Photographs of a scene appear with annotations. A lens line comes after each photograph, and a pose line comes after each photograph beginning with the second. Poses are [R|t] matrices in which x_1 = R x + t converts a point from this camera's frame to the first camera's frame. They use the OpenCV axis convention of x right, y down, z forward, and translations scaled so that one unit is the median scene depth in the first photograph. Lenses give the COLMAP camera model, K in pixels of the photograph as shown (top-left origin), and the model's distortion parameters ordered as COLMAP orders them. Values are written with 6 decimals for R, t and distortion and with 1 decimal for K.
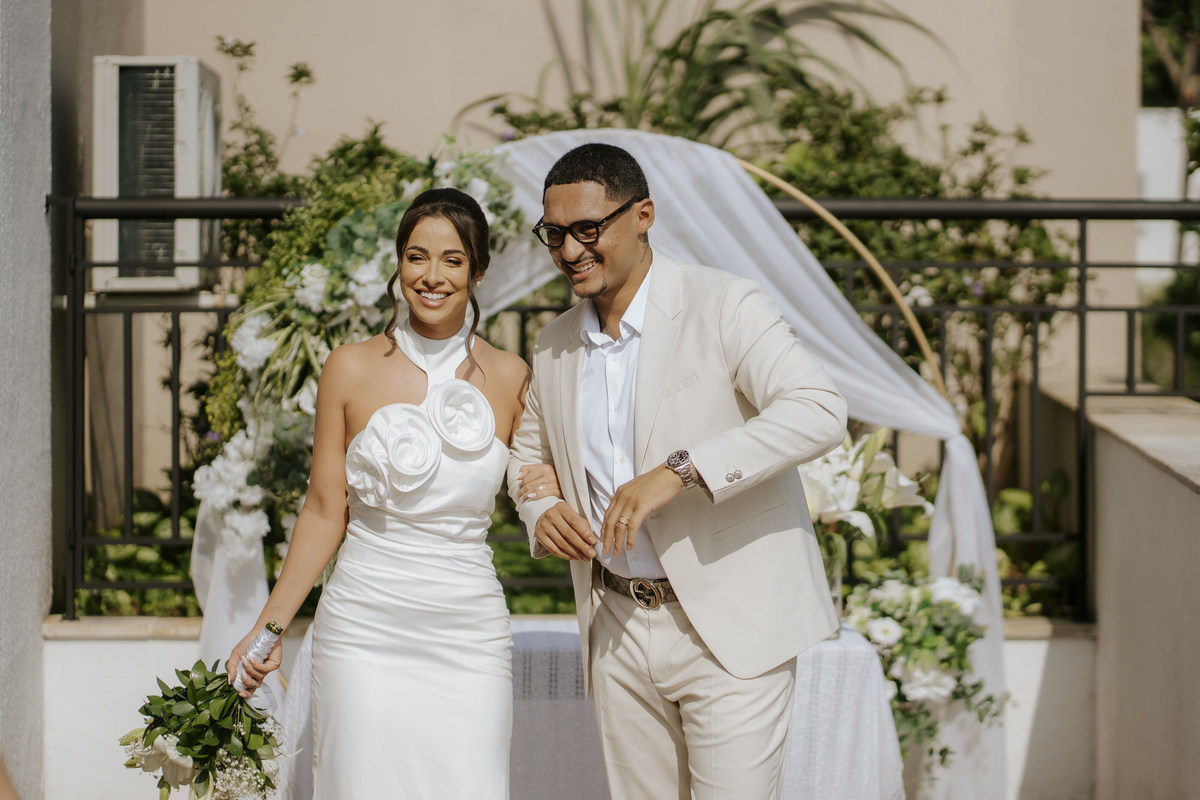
lens RADIAL K [[2923.3, 0, 733.1], [0, 2923.3, 246.5], [0, 0, 1]] dist [0.203105, -4.473728]
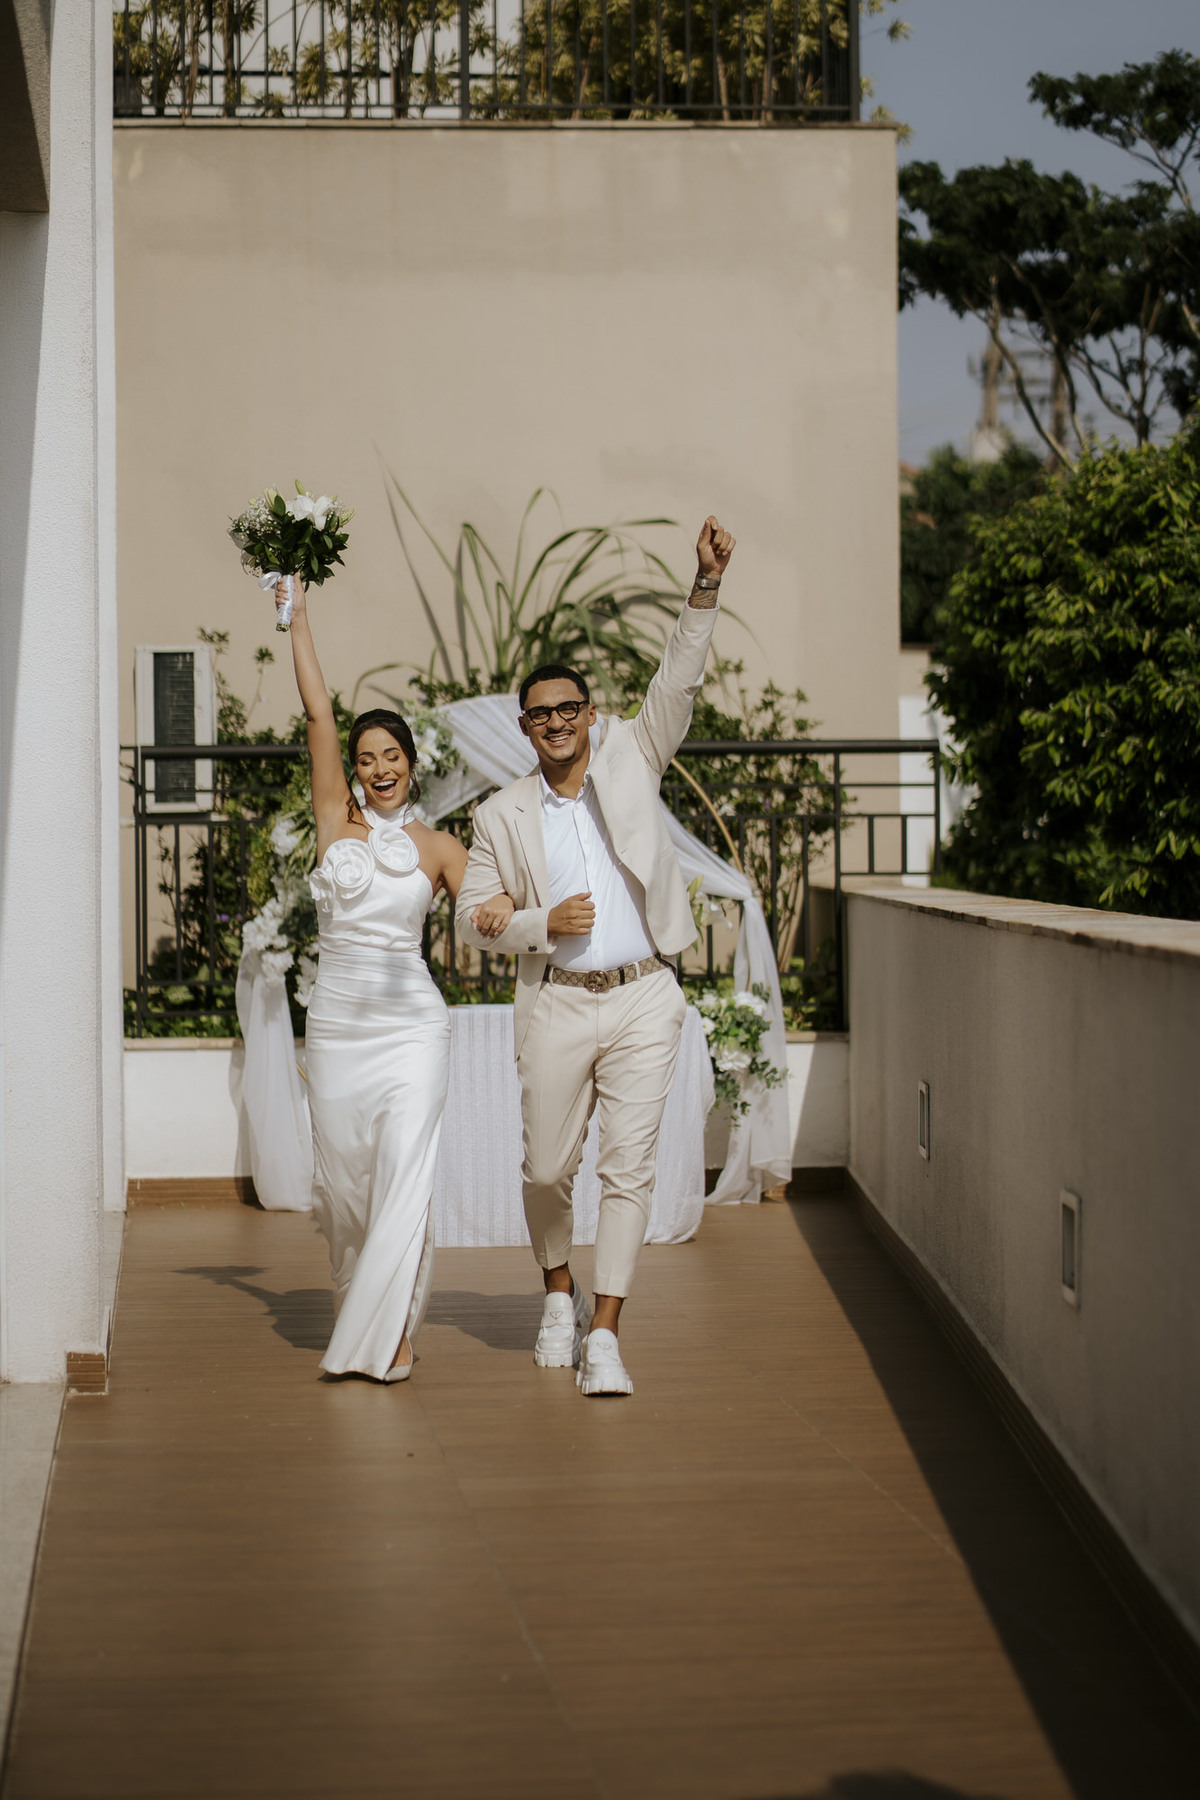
lens RADIAL K [[4384.9, 0, 600.0], [0, 4384.9, 900.0], [0, 0, 1]] dist [0.203105, -4.473728]
pose [[0.999474, -0.012229, 0.030045, -0.062322], [0.012008, 0.999900, 0.007521, 0.044627], [-0.030134, -0.007156, 0.999520, -1.139710]]
